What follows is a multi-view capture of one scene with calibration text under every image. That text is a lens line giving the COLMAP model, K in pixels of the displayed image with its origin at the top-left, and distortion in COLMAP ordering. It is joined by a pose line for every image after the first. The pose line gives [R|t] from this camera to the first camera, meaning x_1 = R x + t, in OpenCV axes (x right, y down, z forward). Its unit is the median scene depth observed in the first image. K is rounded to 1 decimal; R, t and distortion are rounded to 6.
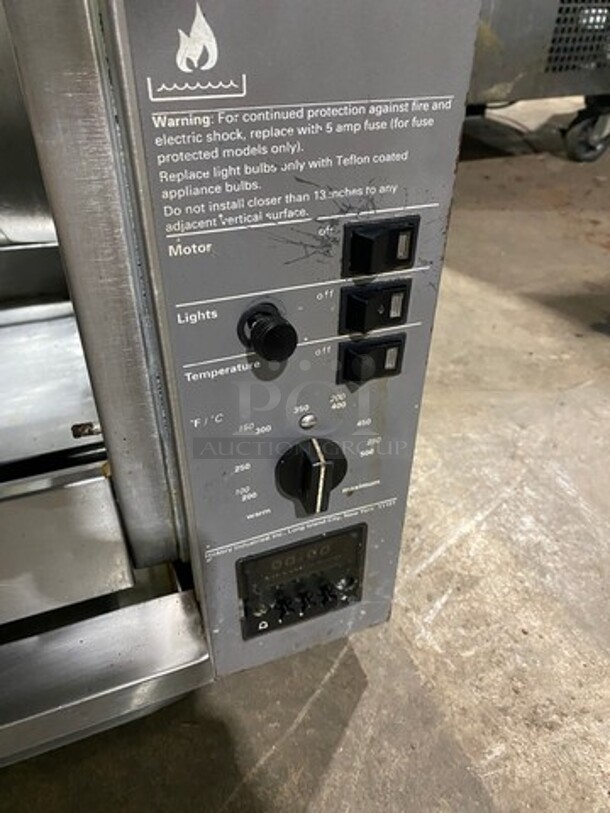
lens RADIAL K [[612.5, 0, 308.2], [0, 612.5, 405.8], [0, 0, 1]] dist [0.003963, 0.000595]
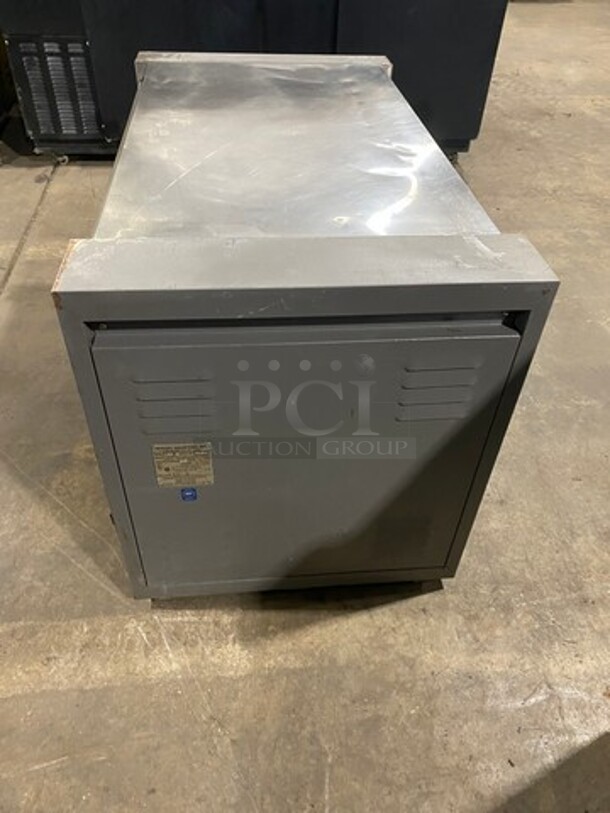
lens RADIAL K [[612.5, 0, 303.9], [0, 612.5, 405.9], [0, 0, 1]] dist [0.003963, 0.000595]
pose [[-0.261753, 0.629935, -0.731209, 1.341154], [-0.613114, 0.476579, 0.630050, -2.155599], [0.745370, 0.613233, 0.261476, 0.327844]]
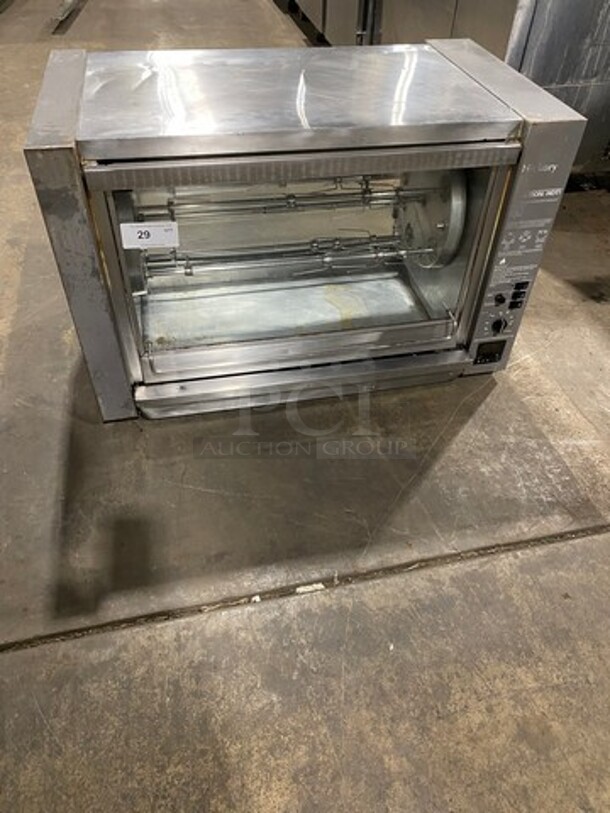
lens RADIAL K [[612.5, 0, 301.2], [0, 612.5, 406.6], [0, 0, 1]] dist [0.003963, 0.000595]
pose [[0.987955, 0.116735, -0.101577, -0.740640], [-0.103316, 0.986299, 0.128610, 0.206678], [0.115199, -0.116566, 0.986479, -3.098862]]
